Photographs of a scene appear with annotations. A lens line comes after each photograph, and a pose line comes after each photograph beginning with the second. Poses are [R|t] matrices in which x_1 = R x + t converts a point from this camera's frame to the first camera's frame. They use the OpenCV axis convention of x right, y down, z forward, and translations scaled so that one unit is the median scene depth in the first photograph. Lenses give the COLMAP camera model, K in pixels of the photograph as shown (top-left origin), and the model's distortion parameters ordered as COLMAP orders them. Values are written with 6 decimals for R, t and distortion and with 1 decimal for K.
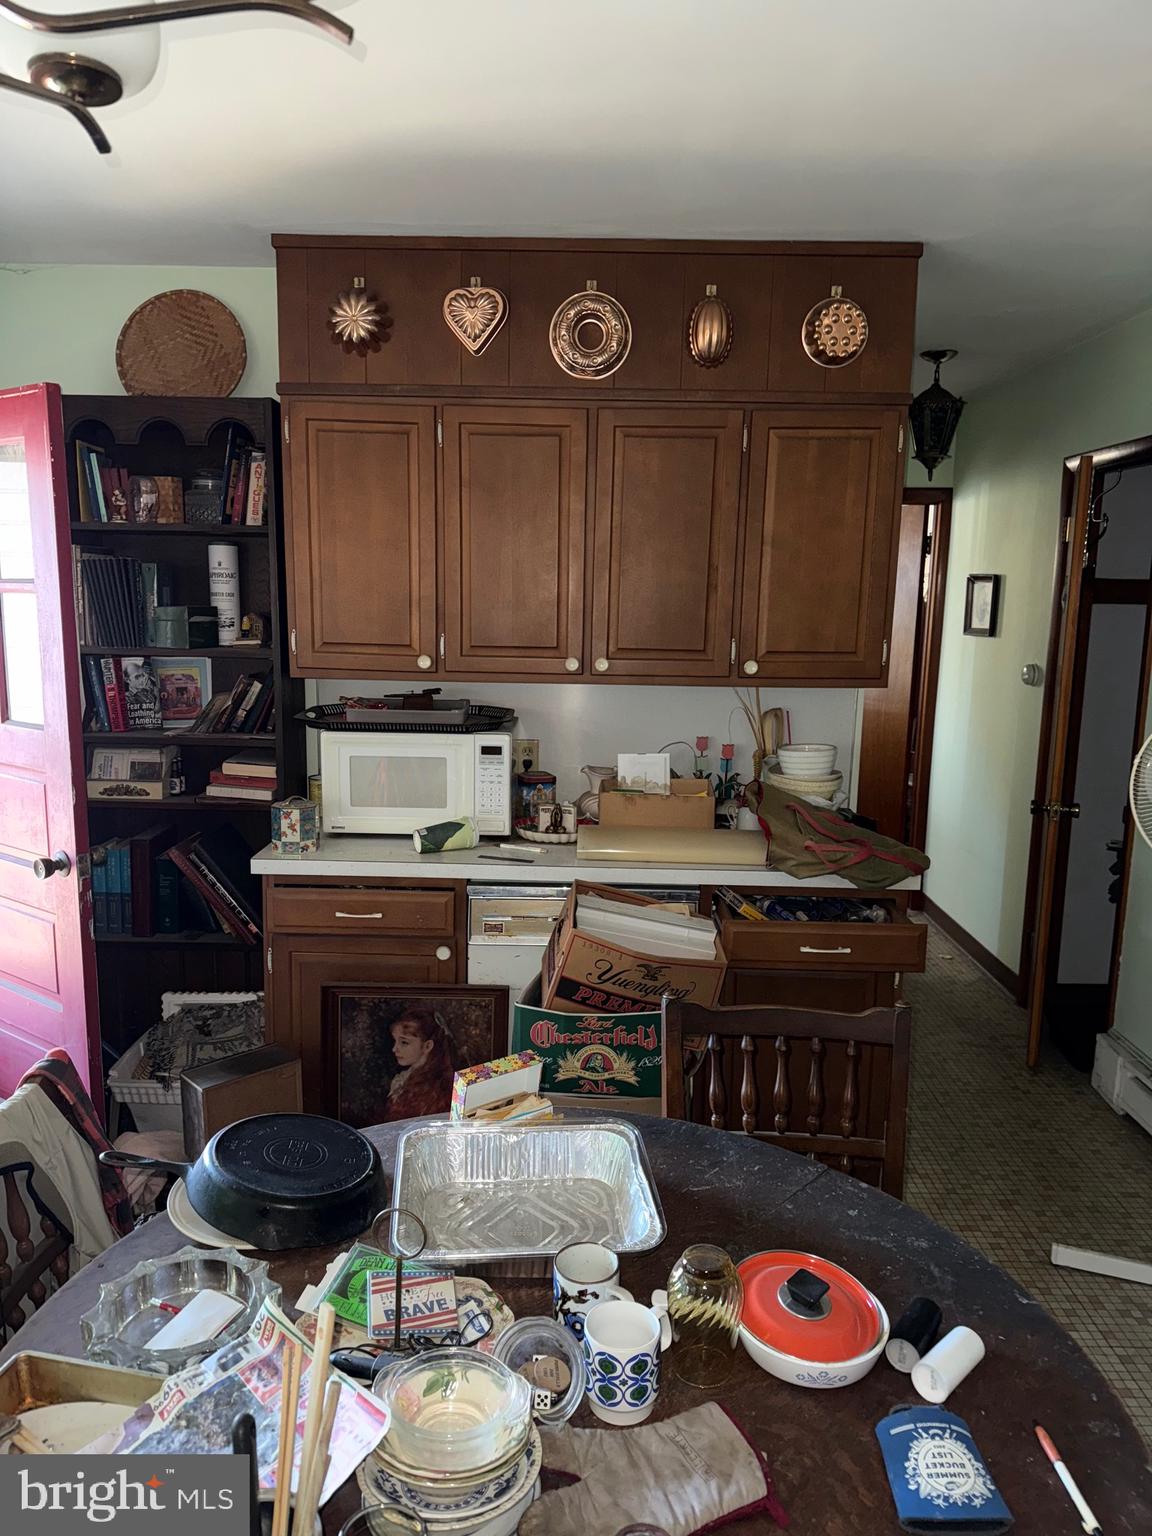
lens RADIAL K [[1055.8, 0, 512.6], [0, 1055.8, 766.1], [0, 0, 1]] dist [0.139283, -0.218893]
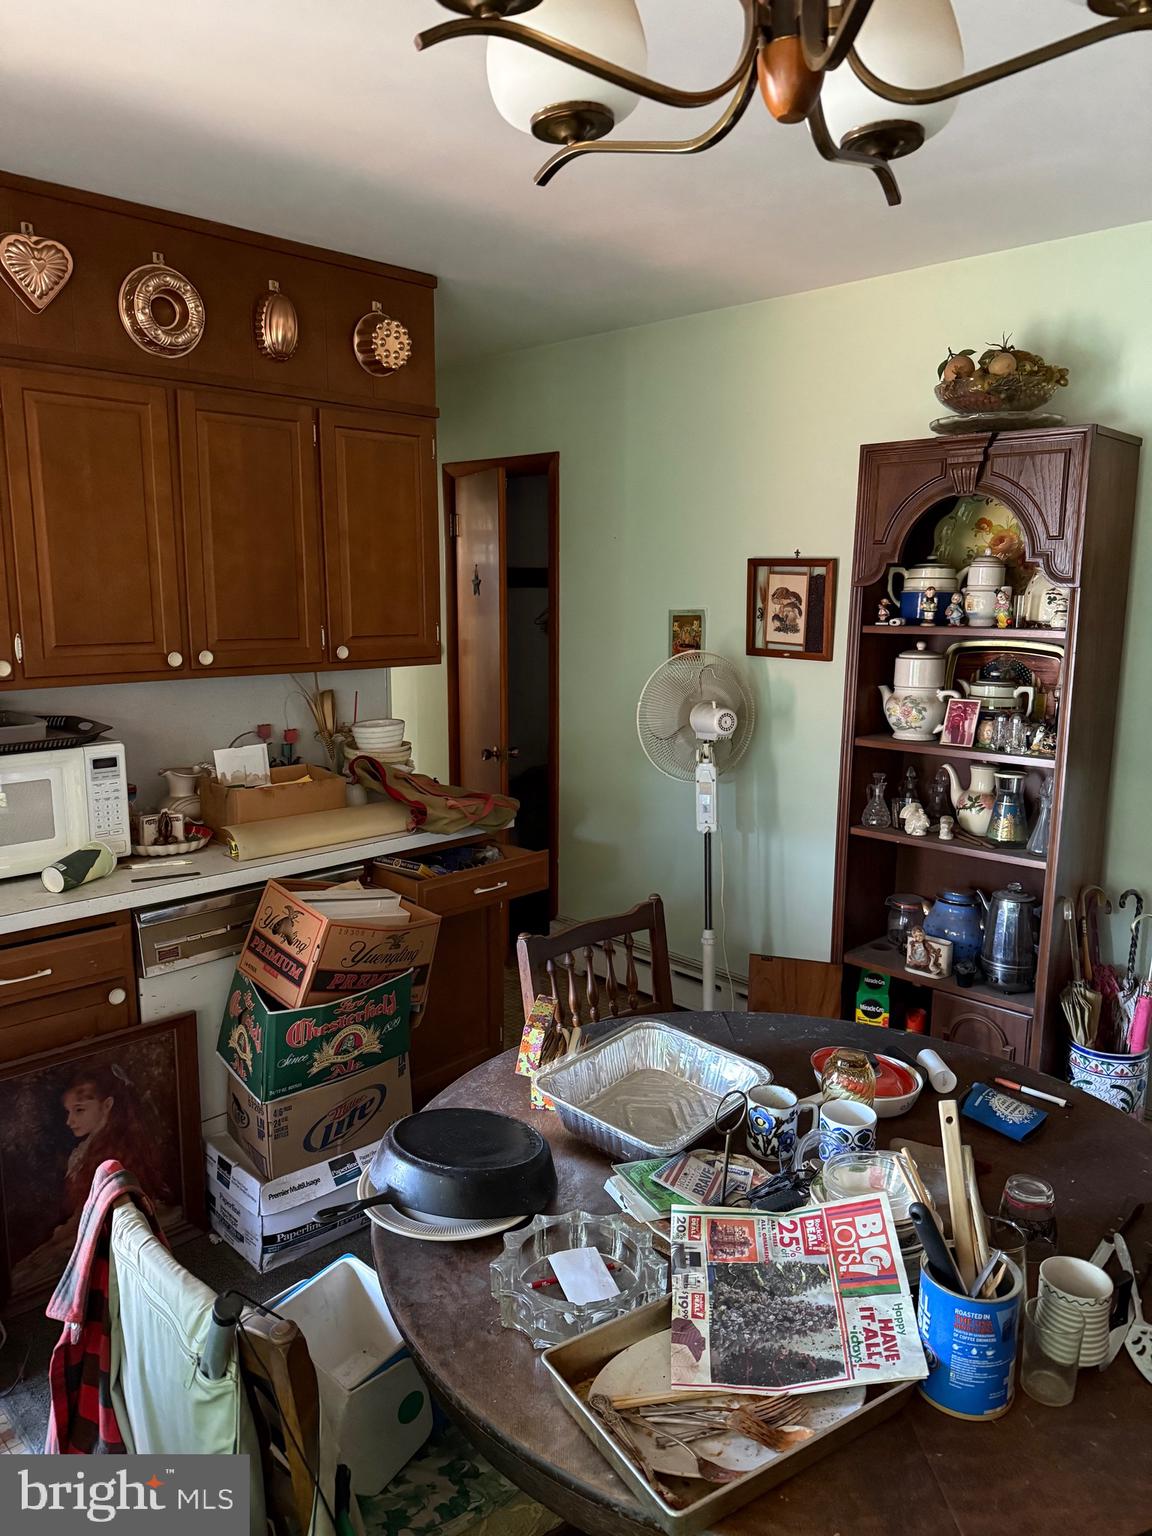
lens RADIAL K [[1068.3, 0, 576.0], [0, 1068.3, 768.0], [0, 0, 1]] dist [0.171822, -0.338222]
pose [[0.705036, -0.139312, 0.695354, -0.395713], [0.125121, 0.989569, 0.071393, -0.027838], [-0.698047, 0.036669, 0.715112, 0.078136]]
